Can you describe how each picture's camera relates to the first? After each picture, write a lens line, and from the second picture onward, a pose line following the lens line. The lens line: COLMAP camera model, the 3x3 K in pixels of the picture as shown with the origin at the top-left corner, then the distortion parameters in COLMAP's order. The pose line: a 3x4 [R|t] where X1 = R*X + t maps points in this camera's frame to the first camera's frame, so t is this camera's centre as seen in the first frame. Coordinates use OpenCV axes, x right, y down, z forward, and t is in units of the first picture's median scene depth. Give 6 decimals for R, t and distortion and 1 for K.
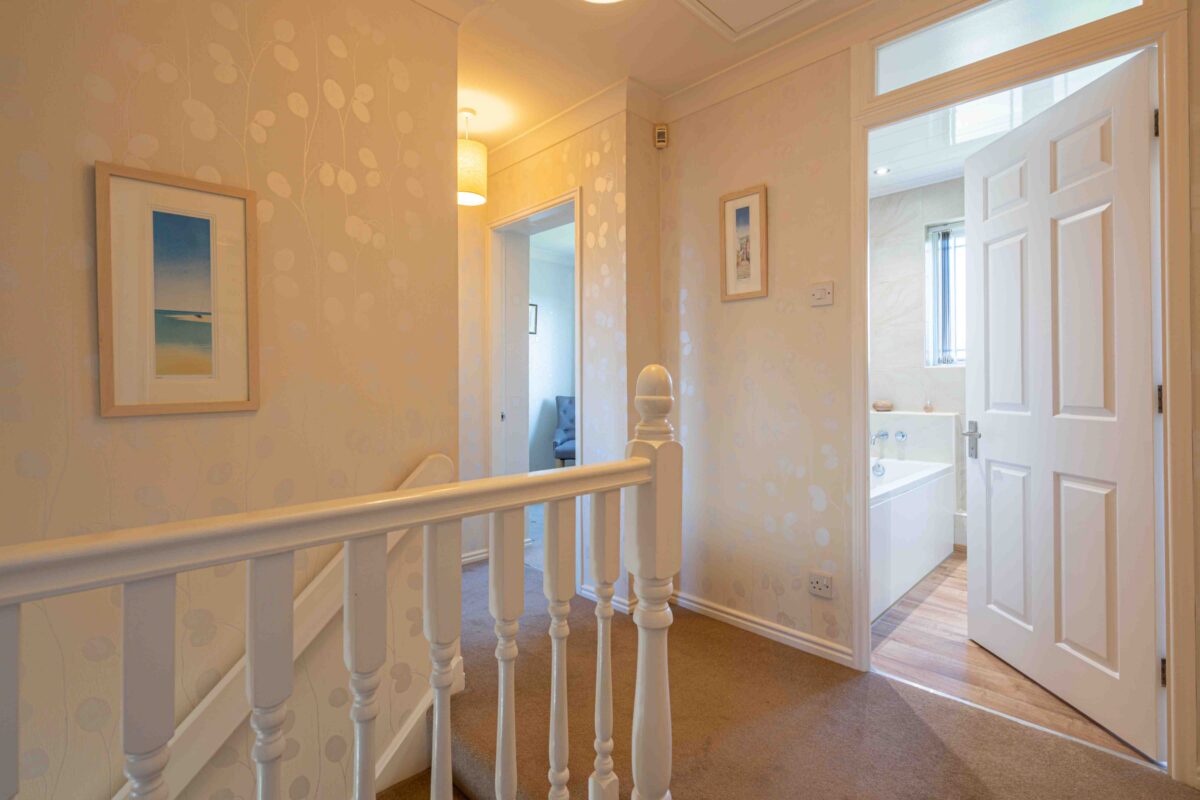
lens RADIAL K [[549.4, 0, 614.9], [0, 549.4, 377.2], [0, 0, 1]] dist [-0.001317, -0.000080]
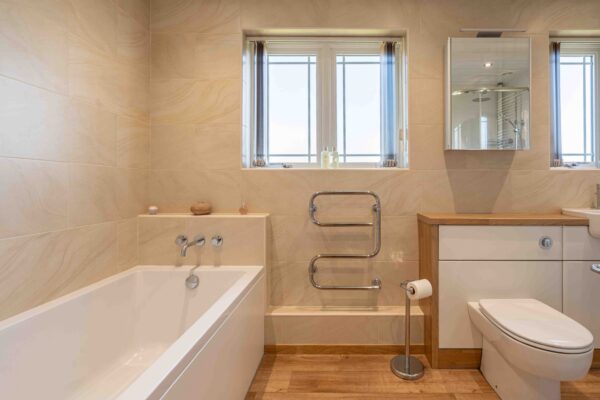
lens RADIAL K [[274.7, 0, 307.4], [0, 274.7, 188.6], [0, 0, 1]] dist [-0.001317, -0.000080]
pose [[0.771272, -0.000809, 0.636506, 0.332753], [-0.007722, 0.999914, 0.010627, 0.010686], [-0.636459, -0.013112, 0.771199, 0.525392]]
